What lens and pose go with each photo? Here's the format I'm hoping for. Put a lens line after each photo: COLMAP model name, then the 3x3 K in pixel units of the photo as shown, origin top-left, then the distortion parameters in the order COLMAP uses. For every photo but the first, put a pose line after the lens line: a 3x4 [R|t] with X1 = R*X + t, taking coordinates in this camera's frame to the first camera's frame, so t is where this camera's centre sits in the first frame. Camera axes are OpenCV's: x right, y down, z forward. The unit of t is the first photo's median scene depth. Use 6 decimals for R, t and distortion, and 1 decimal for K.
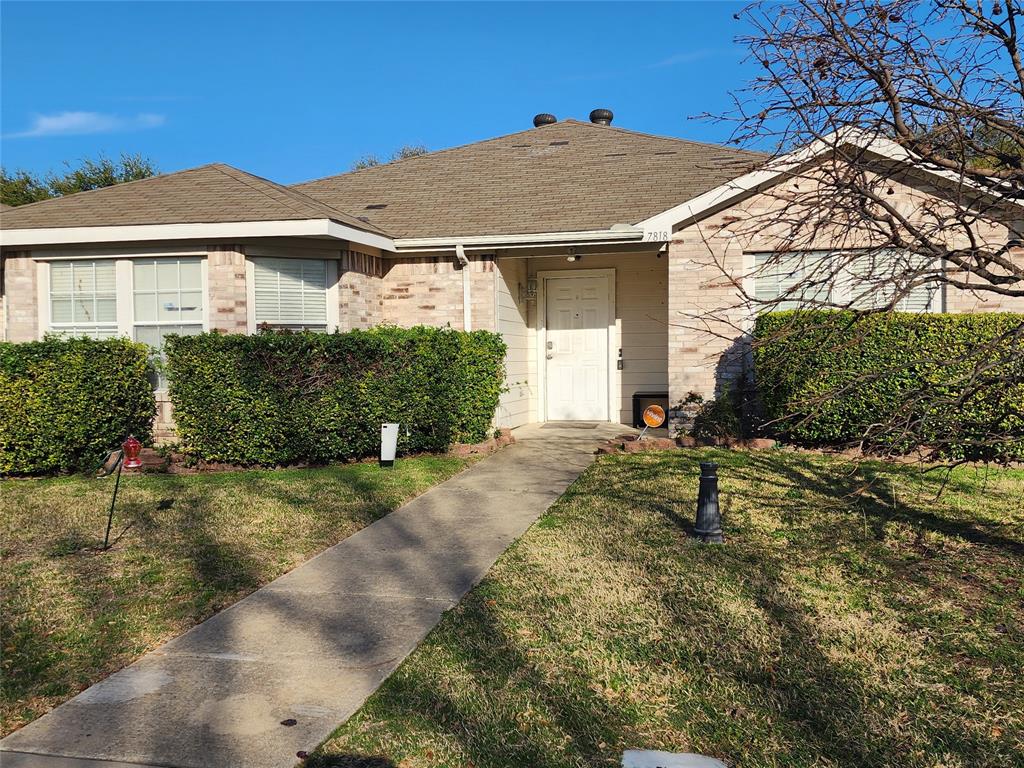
lens RADIAL K [[669.2, 0, 512.0], [0, 669.2, 384.0], [0, 0, 1]] dist [-0.007934, -0.005728]
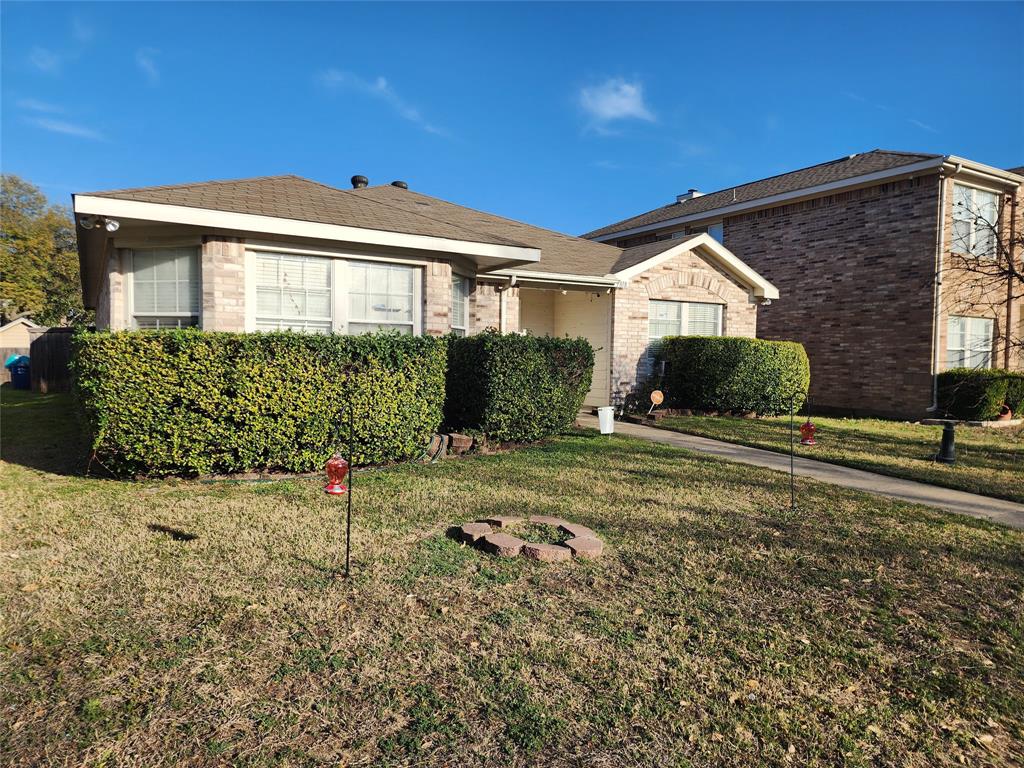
lens RADIAL K [[669.2, 0, 512.0], [0, 669.2, 384.0], [0, 0, 1]] dist [-0.007934, -0.005728]
pose [[0.703953, -0.009833, 0.710179, -1.126117], [0.029920, 0.999427, -0.015820, 0.035863], [-0.709616, 0.032385, 0.703844, 0.058542]]
